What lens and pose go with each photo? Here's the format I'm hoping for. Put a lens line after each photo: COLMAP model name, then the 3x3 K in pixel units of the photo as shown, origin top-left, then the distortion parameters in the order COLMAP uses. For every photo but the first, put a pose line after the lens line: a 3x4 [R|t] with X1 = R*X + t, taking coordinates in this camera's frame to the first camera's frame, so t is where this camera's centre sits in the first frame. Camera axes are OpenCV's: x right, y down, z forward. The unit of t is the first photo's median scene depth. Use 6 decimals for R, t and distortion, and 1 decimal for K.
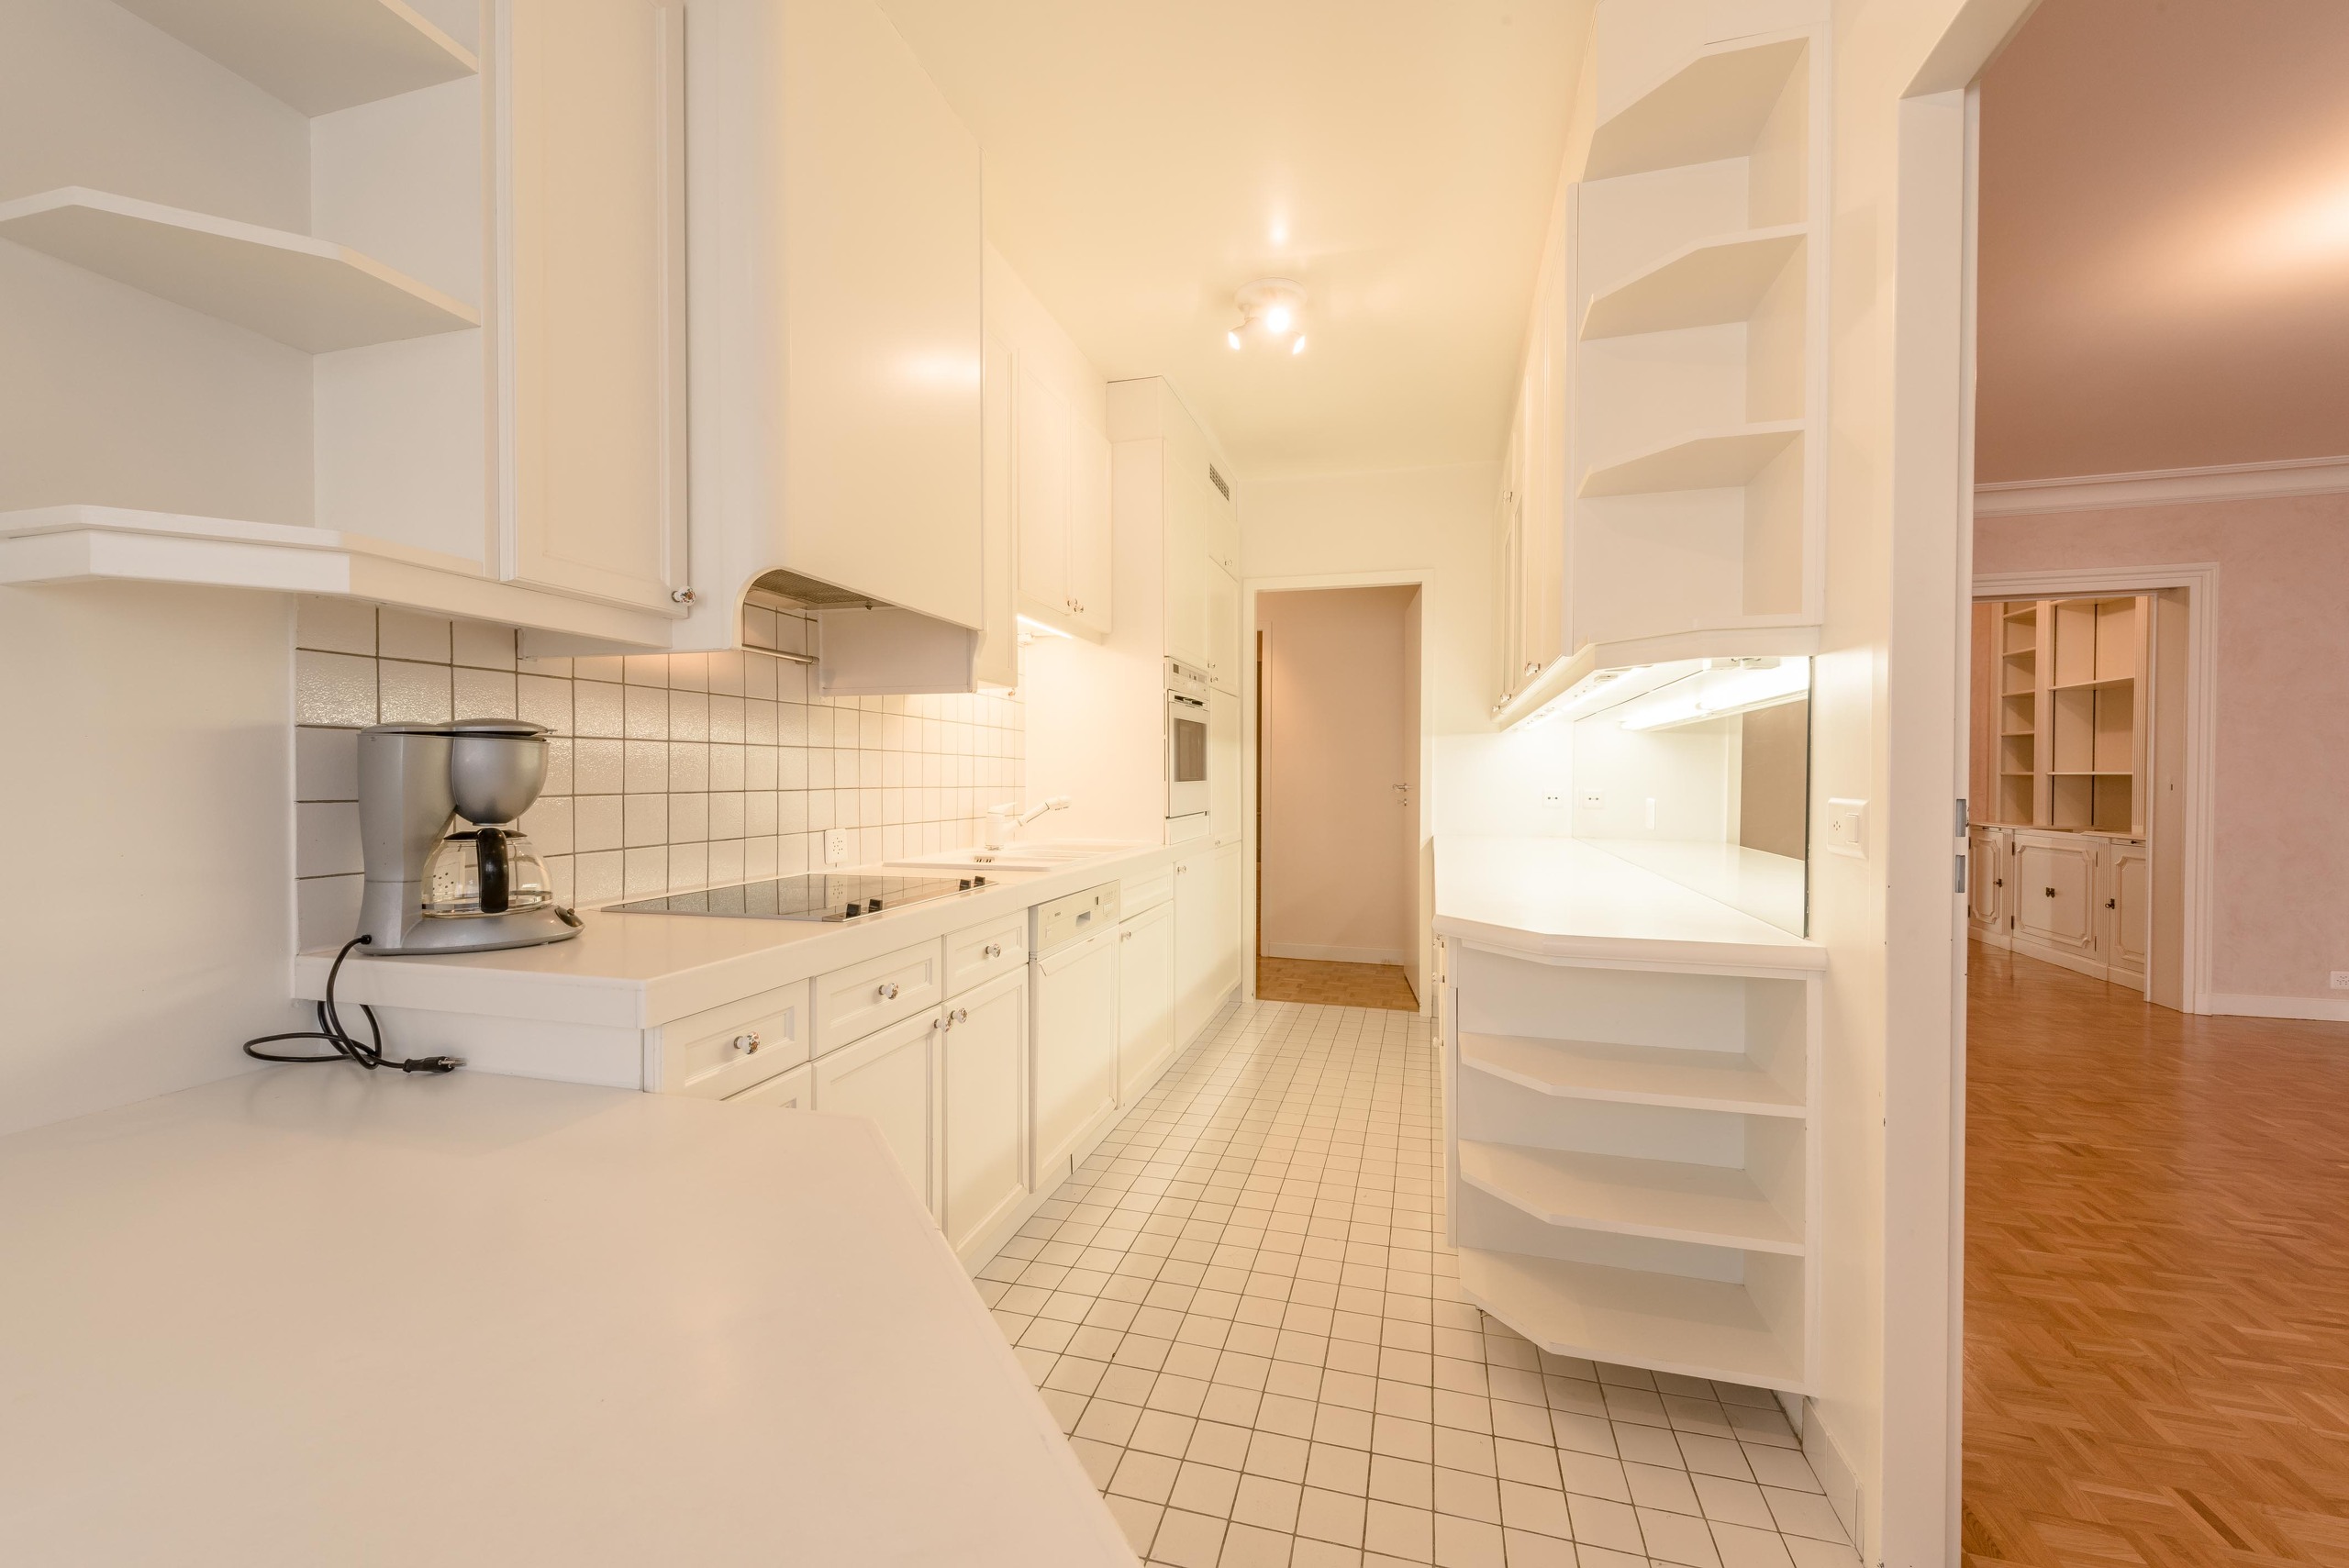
lens RADIAL K [[922.5, 0, 1181.6], [0, 922.5, 772.7], [0, 0, 1]] dist [0.021258, -0.006371]
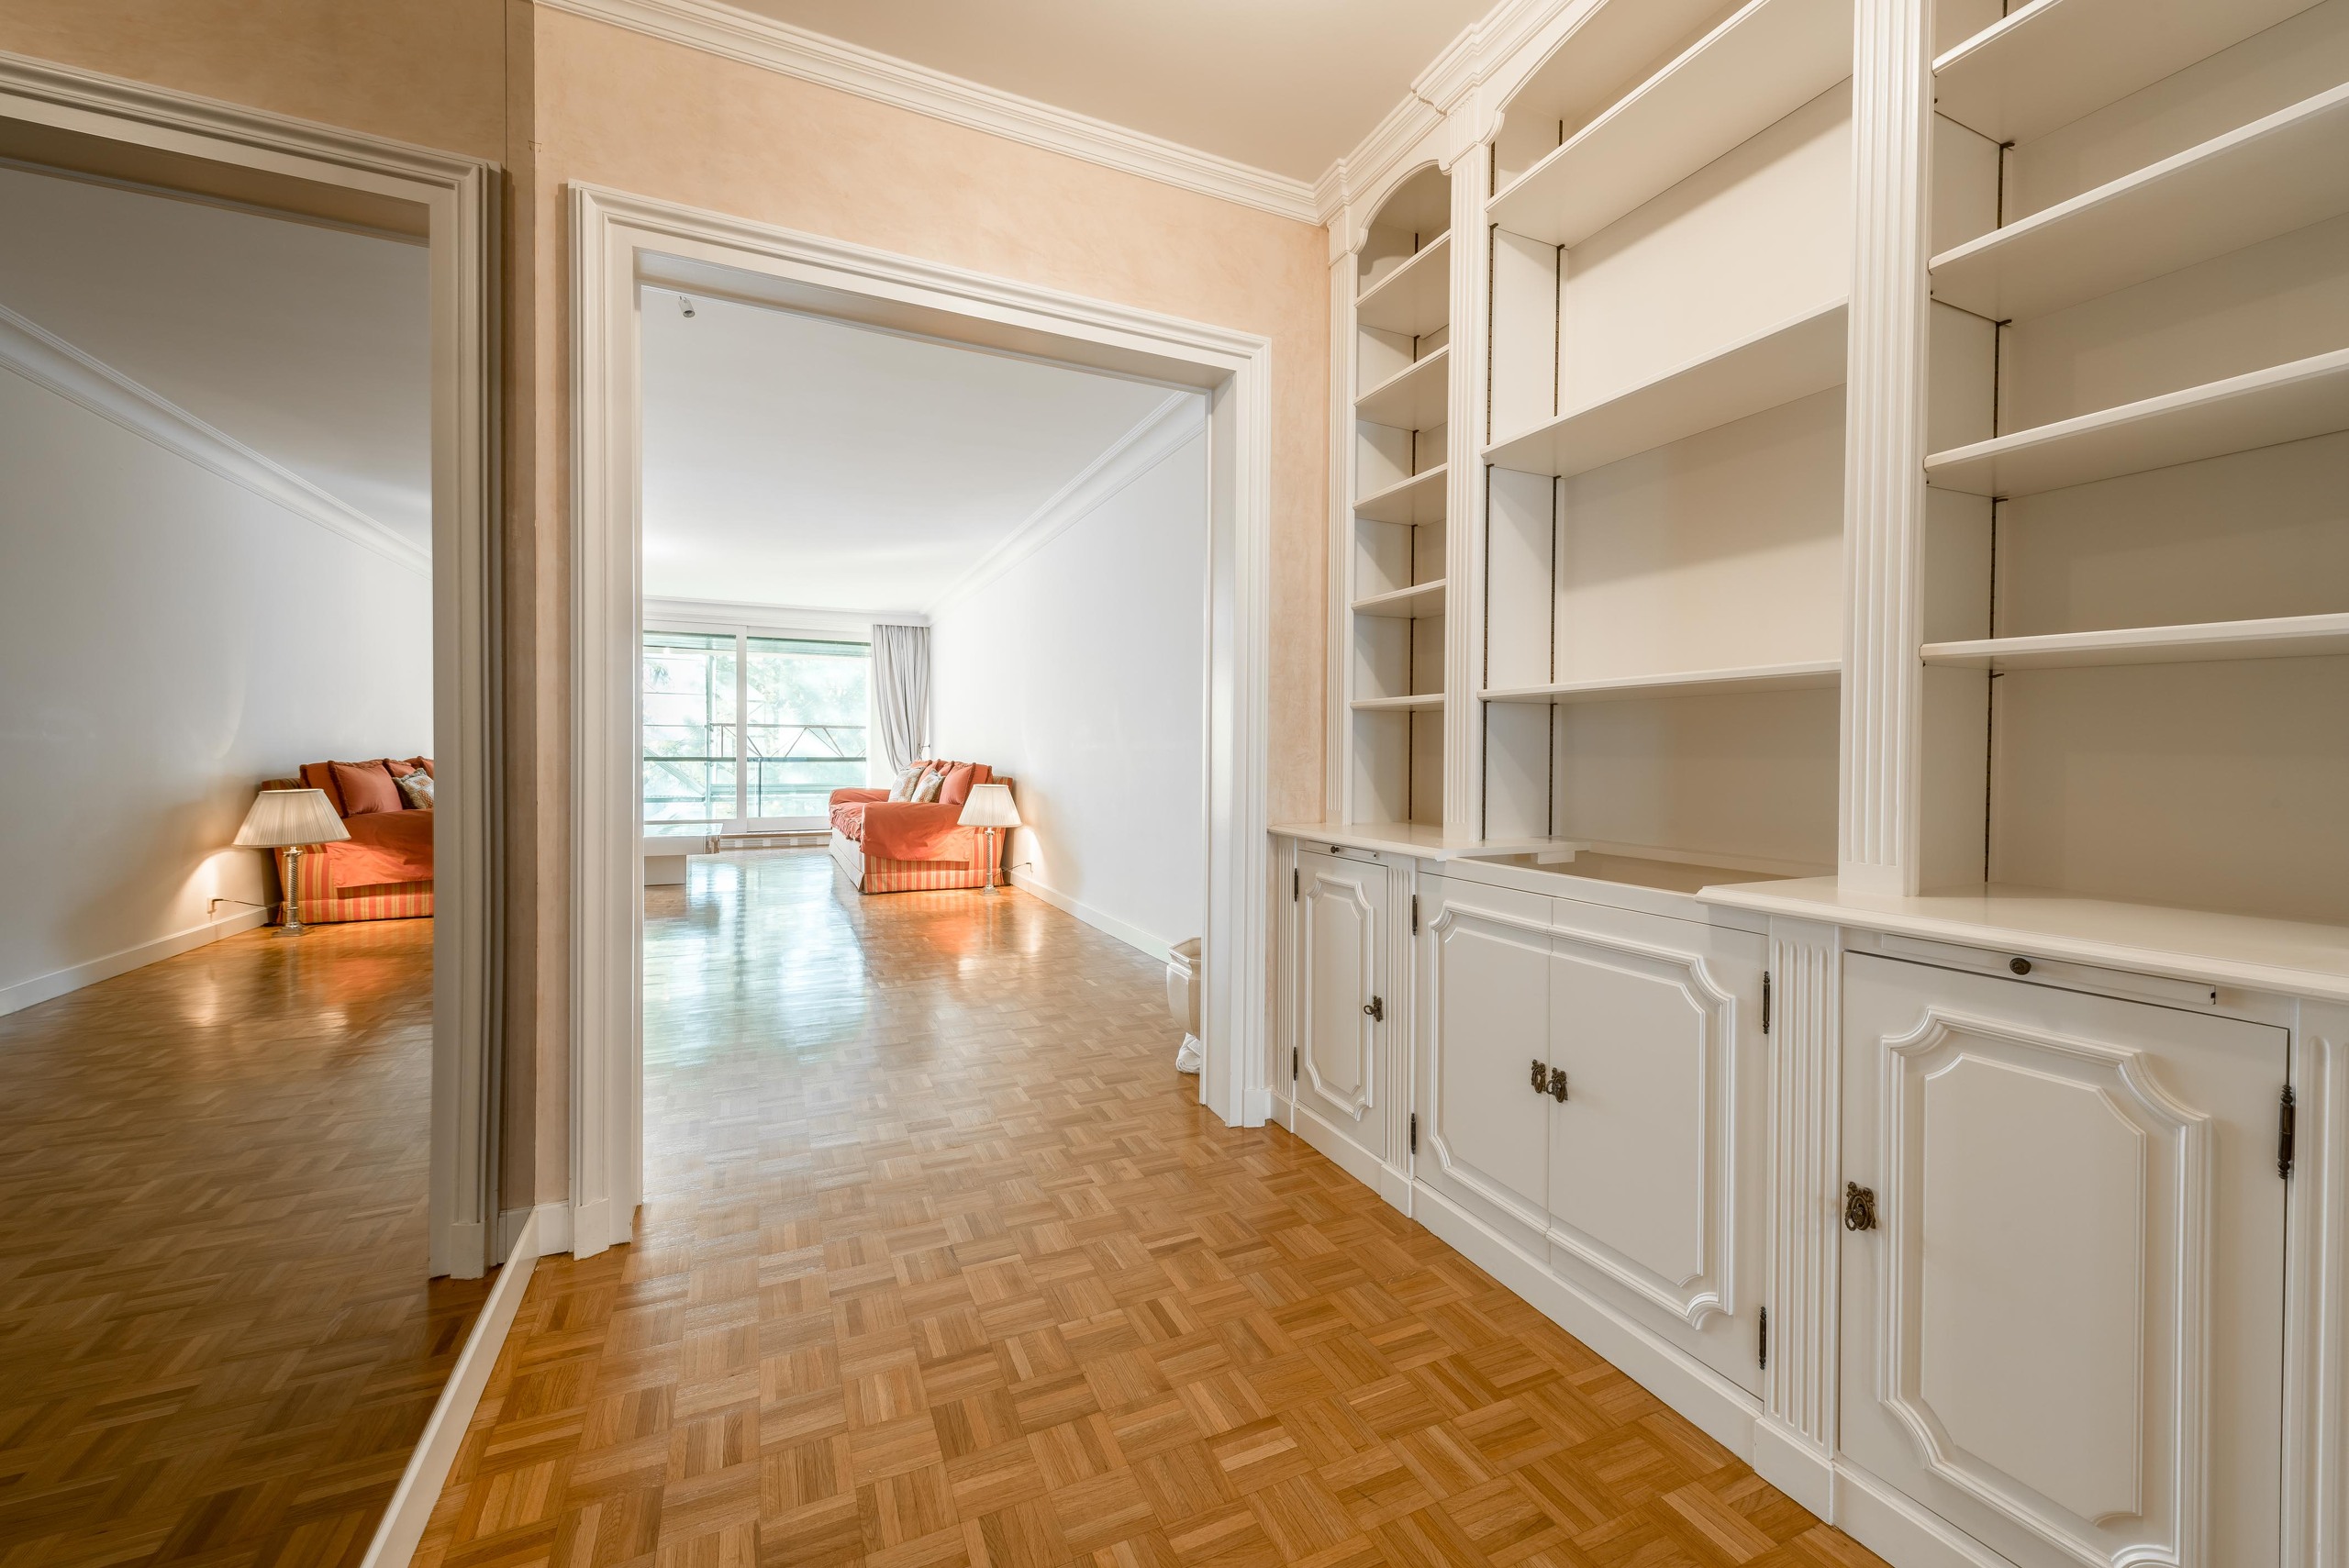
lens RADIAL K [[922.5, 0, 1181.6], [0, 922.5, 772.7], [0, 0, 1]] dist [0.021258, -0.006371]
pose [[0.766598, -0.017196, 0.641897, 1.358039], [0.003428, 0.999737, 0.022689, 0.046949], [-0.642118, -0.015193, 0.766456, 1.773350]]
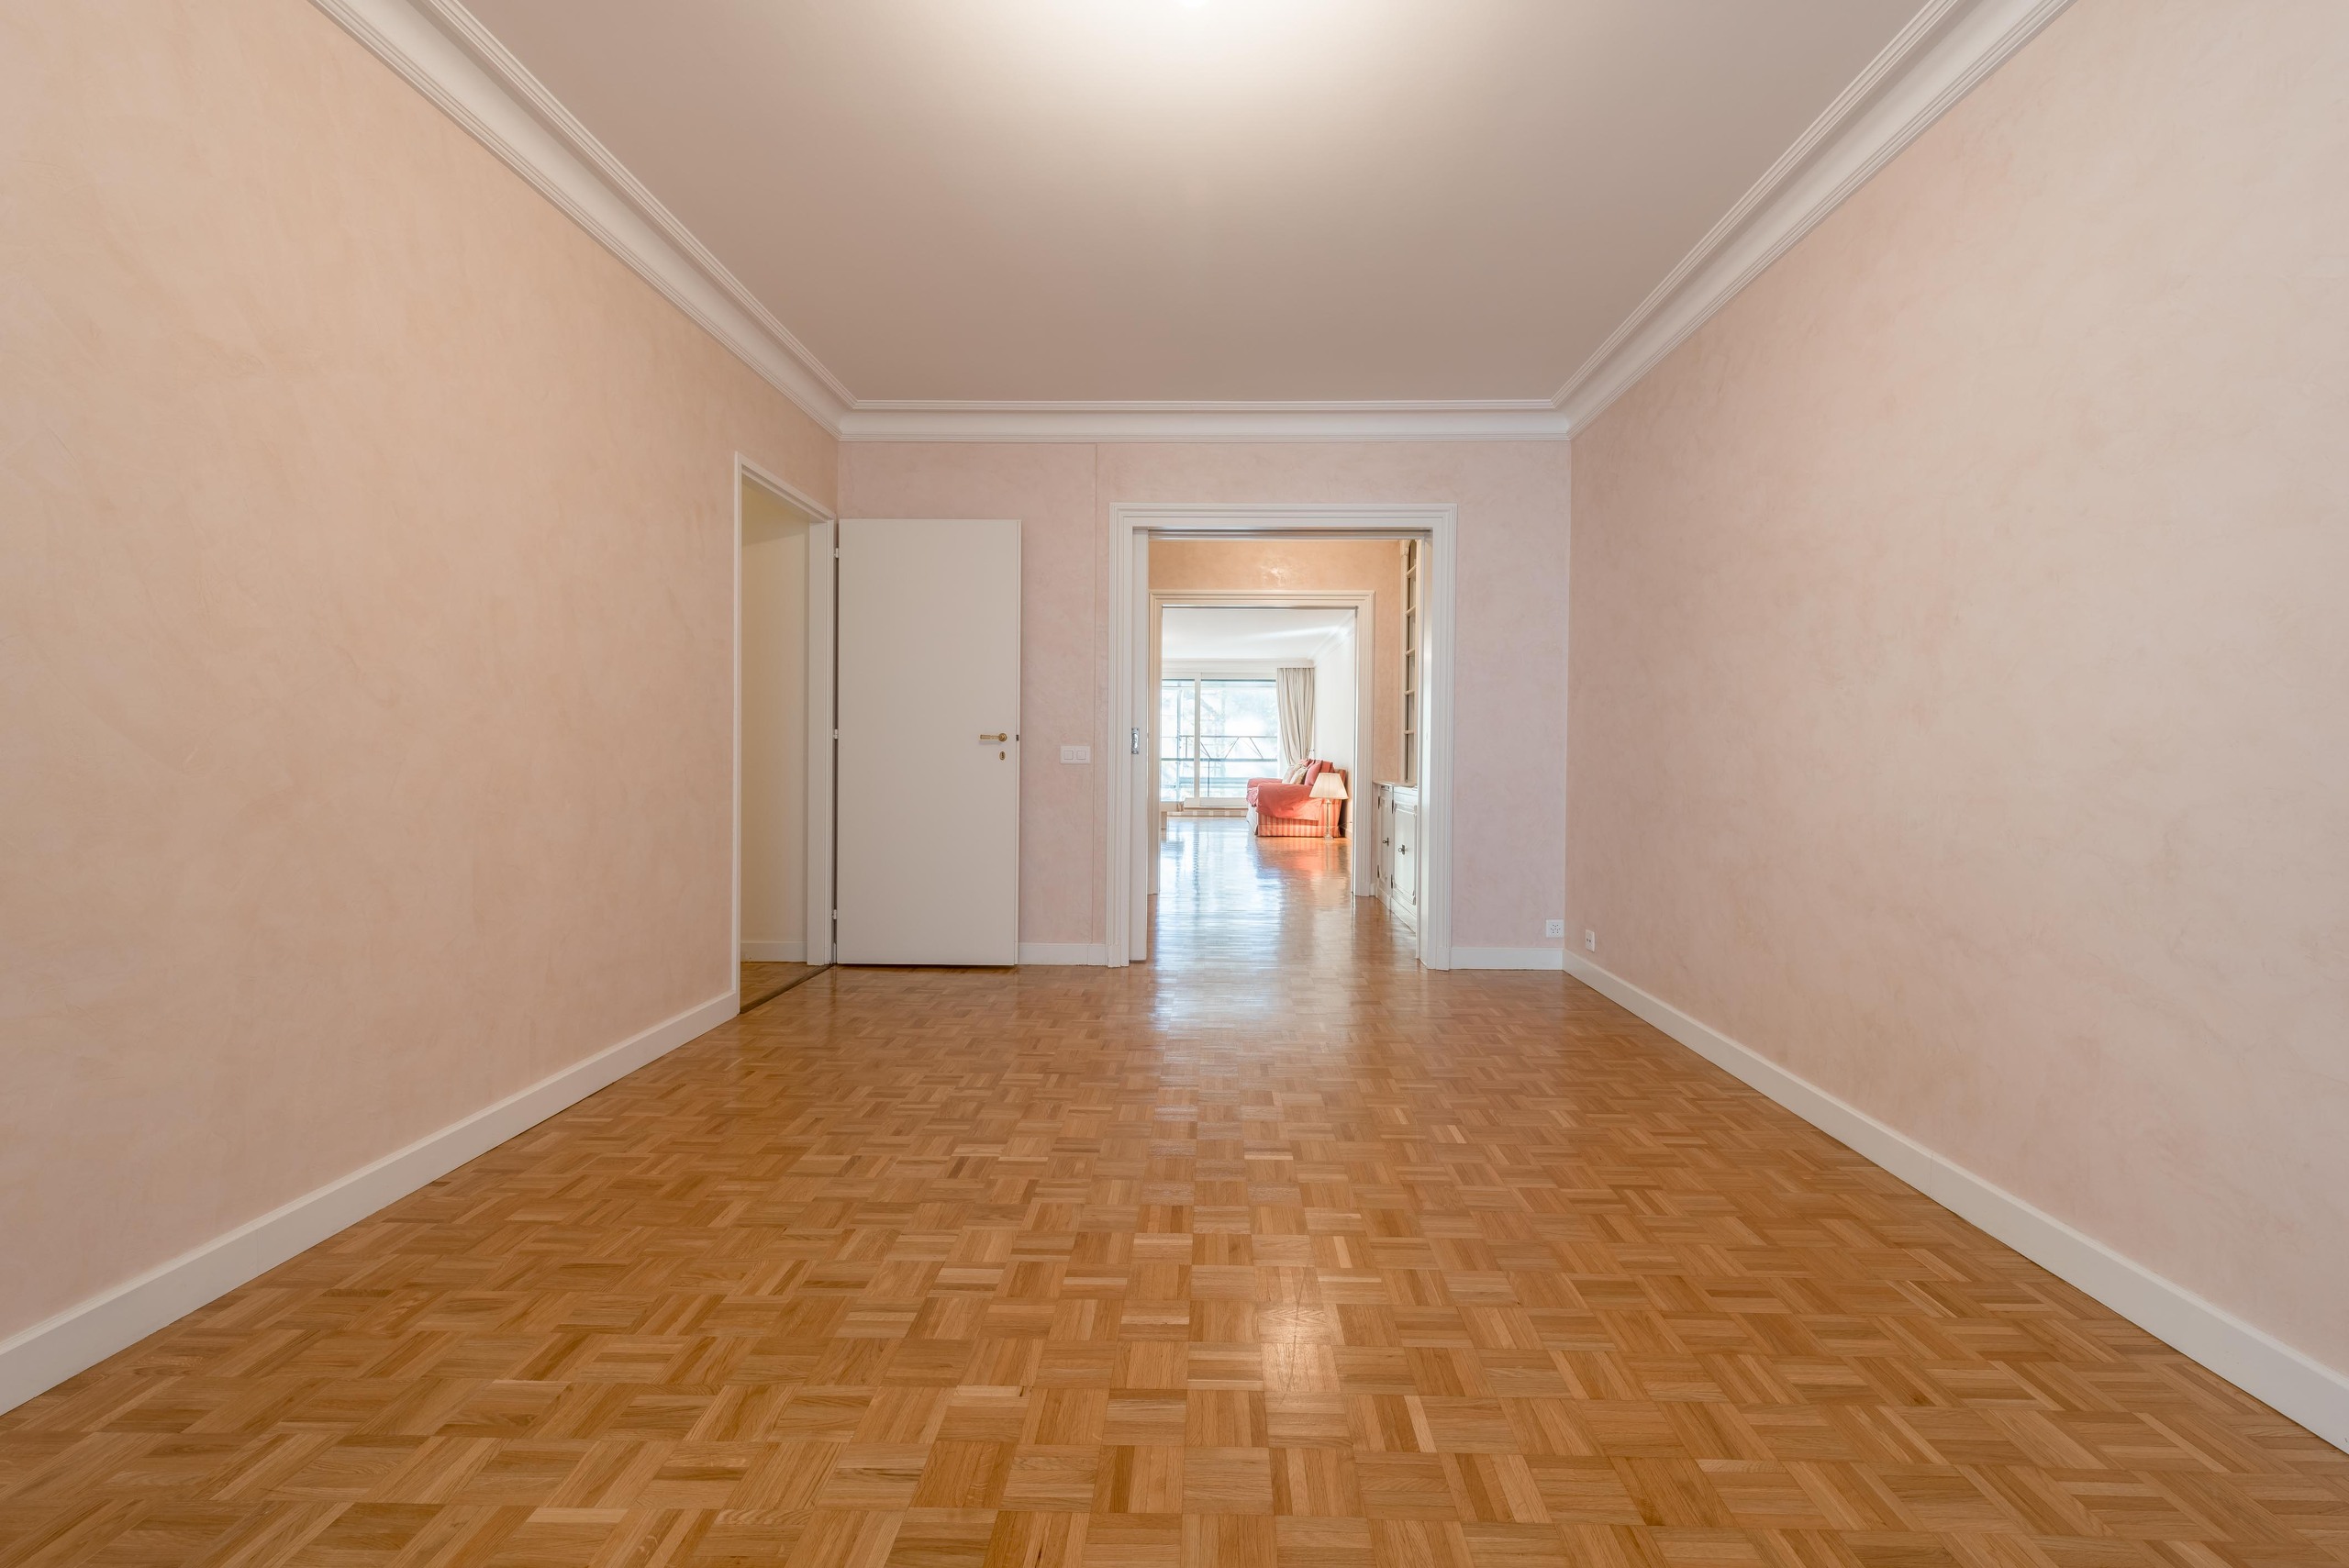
lens RADIAL K [[922.5, 0, 1181.6], [0, 922.5, 772.7], [0, 0, 1]] dist [0.021258, -0.006371]
pose [[0.973654, -0.008649, 0.227865, 0.994163], [0.004785, 0.999835, 0.017507, 0.055514], [-0.227979, -0.015956, 0.973535, 0.203099]]
